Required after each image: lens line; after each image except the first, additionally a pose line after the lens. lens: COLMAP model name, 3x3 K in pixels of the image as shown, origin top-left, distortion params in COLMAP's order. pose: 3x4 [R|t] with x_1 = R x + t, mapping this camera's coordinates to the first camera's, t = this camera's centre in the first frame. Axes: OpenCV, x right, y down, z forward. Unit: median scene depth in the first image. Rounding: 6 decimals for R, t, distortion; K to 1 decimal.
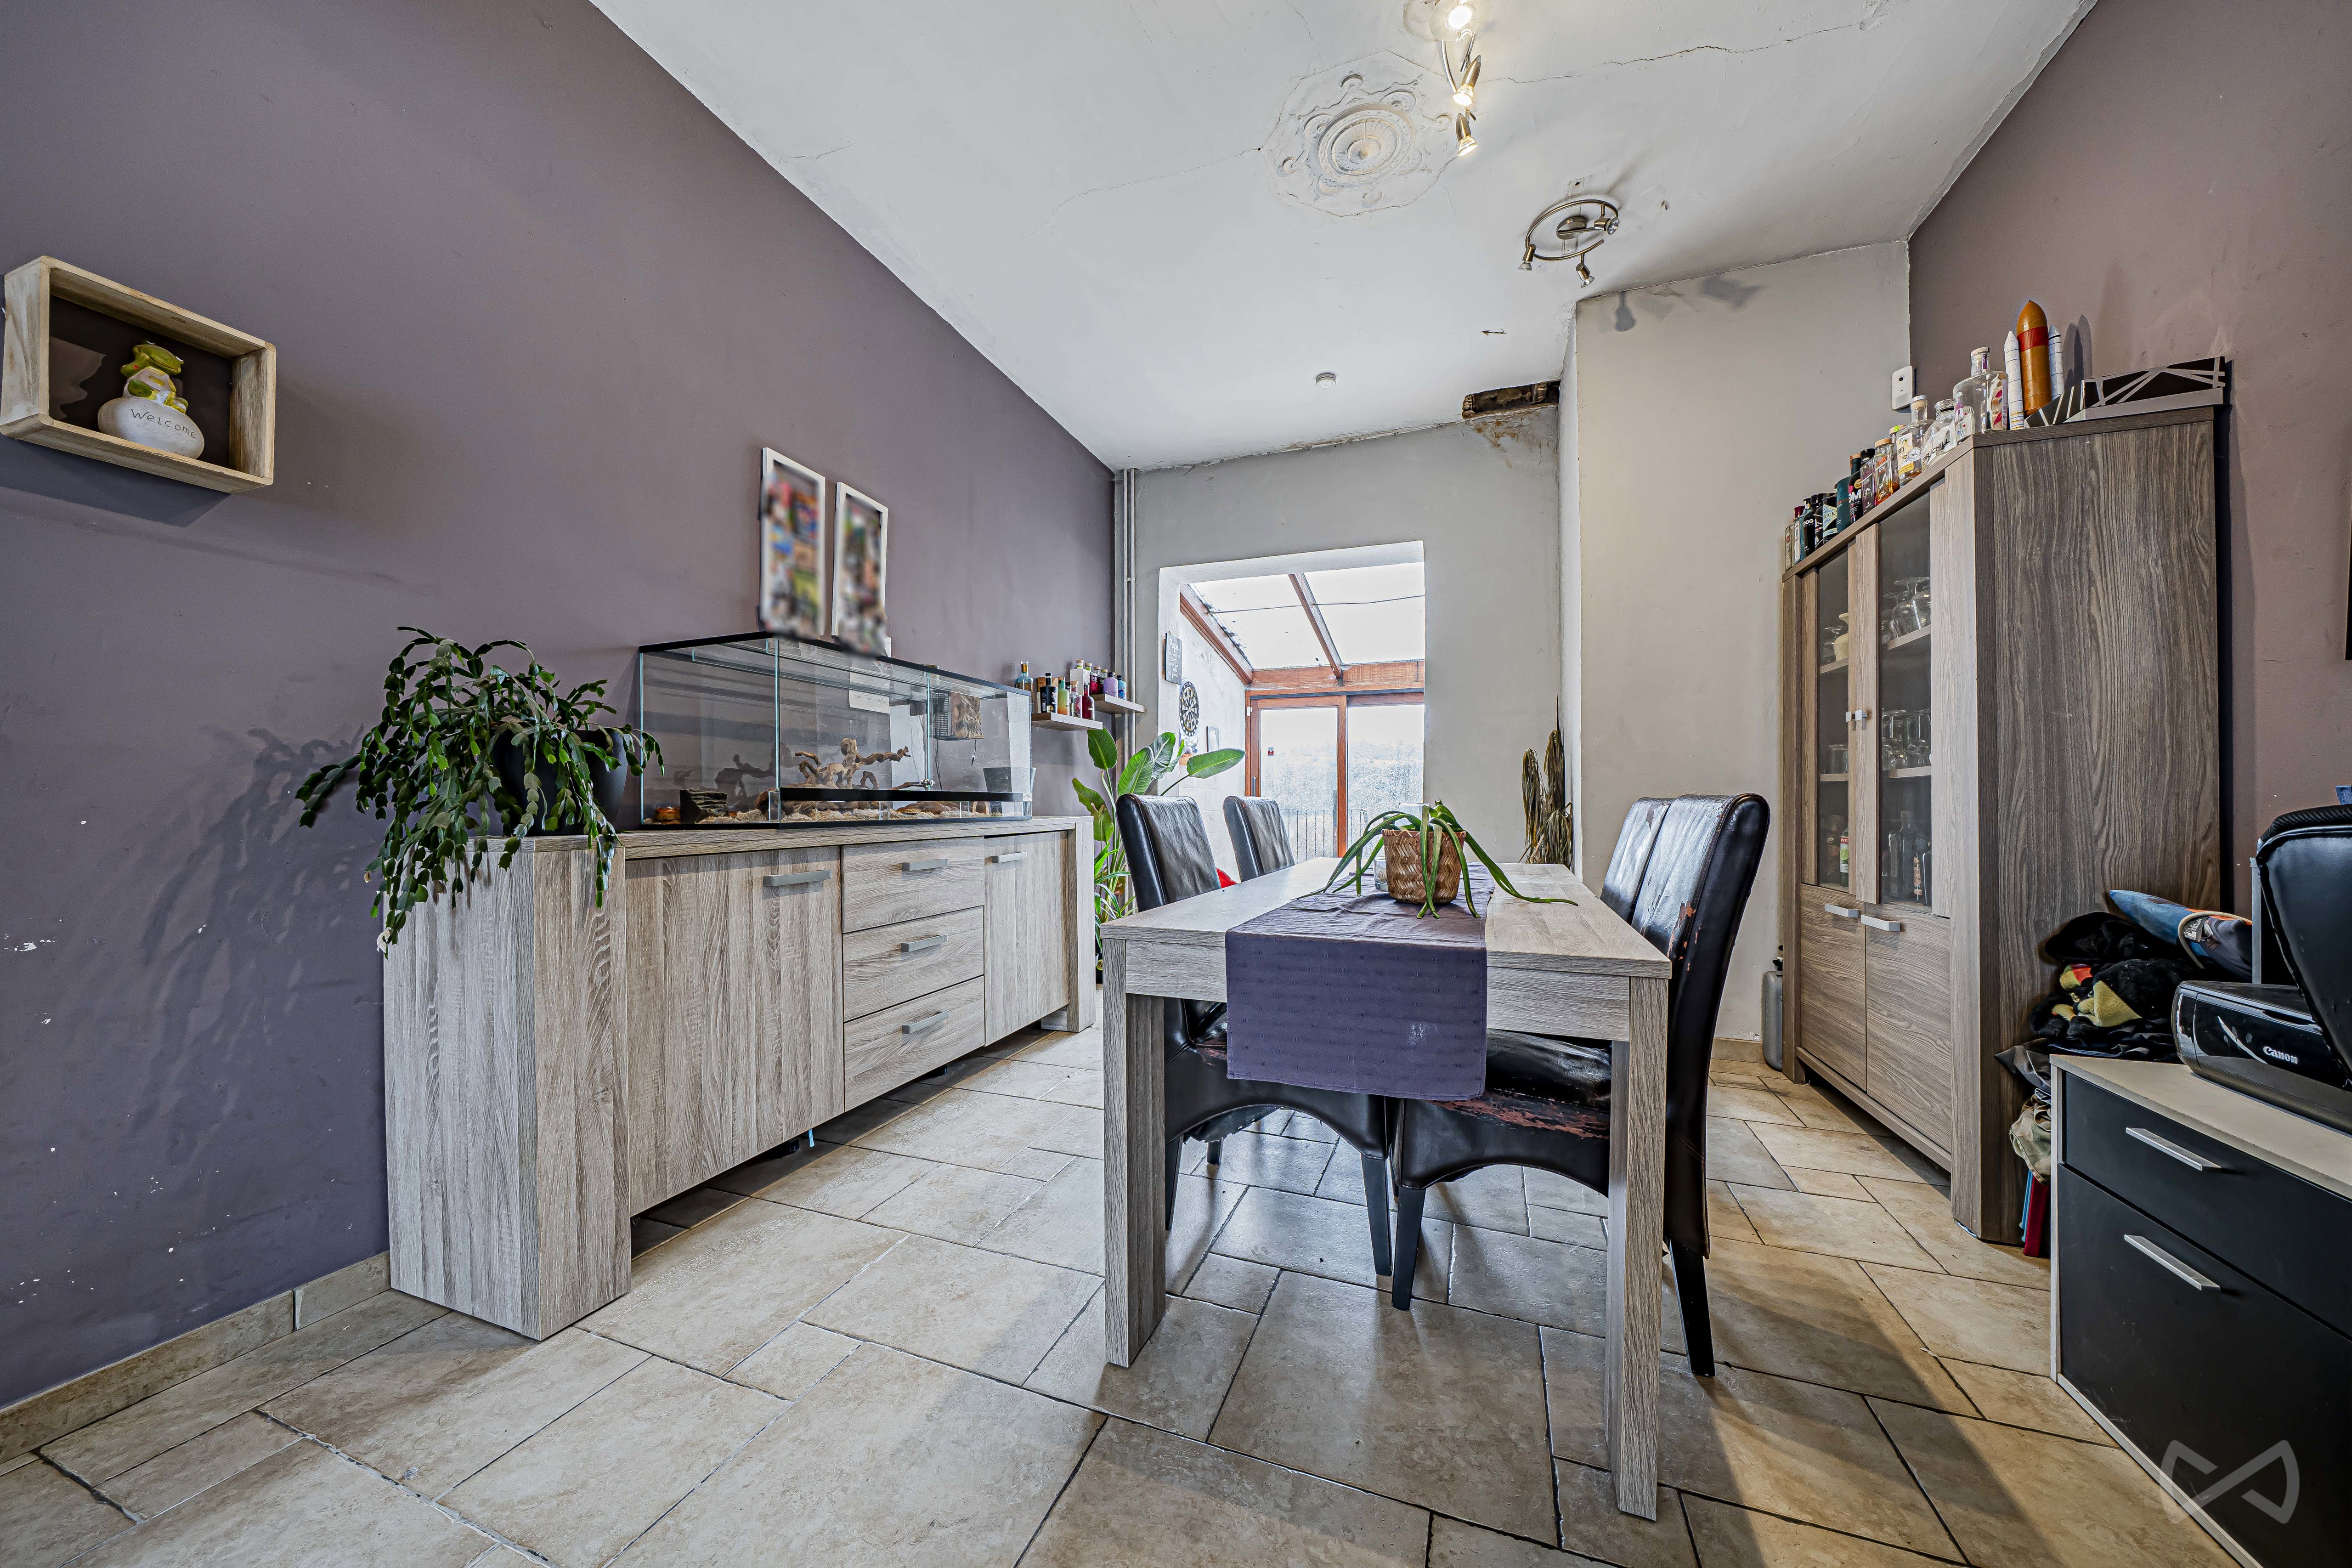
lens RADIAL K [[793.5, 0, 1182.8], [0, 793.5, 795.0], [0, 0, 1]] dist [0.000674, 0.000061]
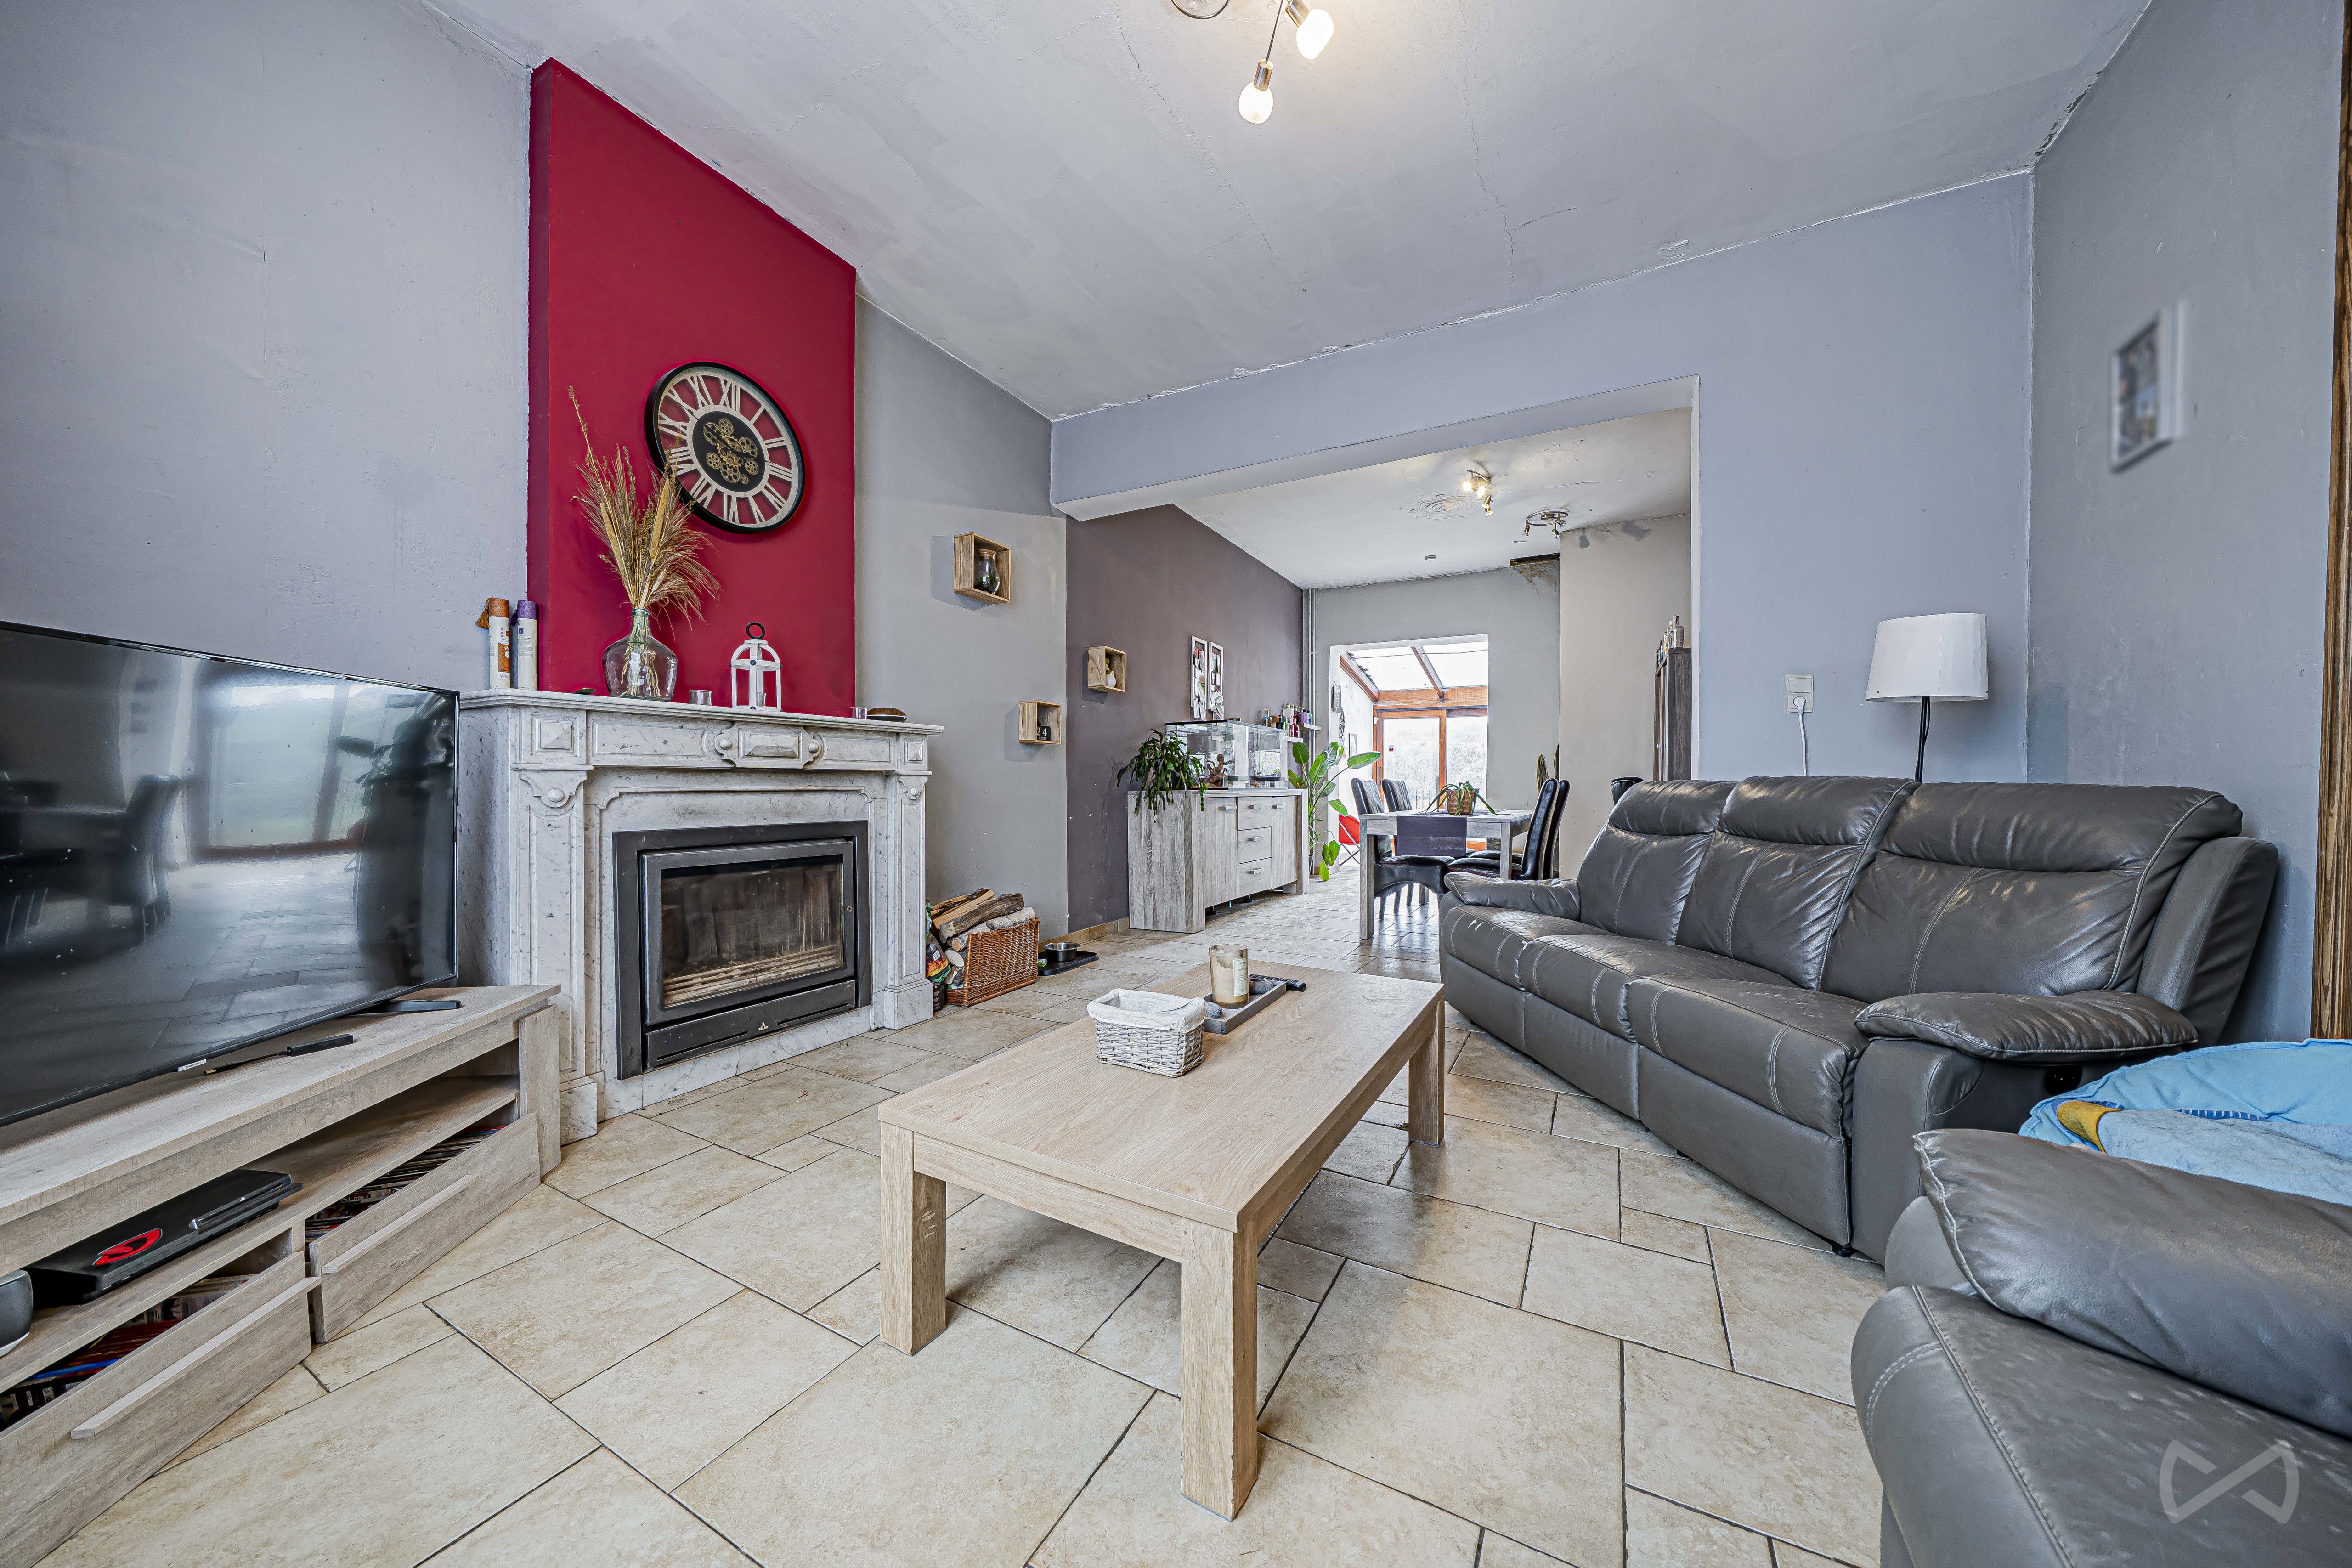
lens RADIAL K [[793.5, 0, 1178.8], [0, 793.5, 797.3], [0, 0, 1]] dist [0.000674, 0.000061]
pose [[0.991178, 0.006529, -0.132375, -0.136650], [-0.003520, 0.999730, 0.022954, 0.003075], [0.132489, -0.022286, 0.990934, -0.818385]]
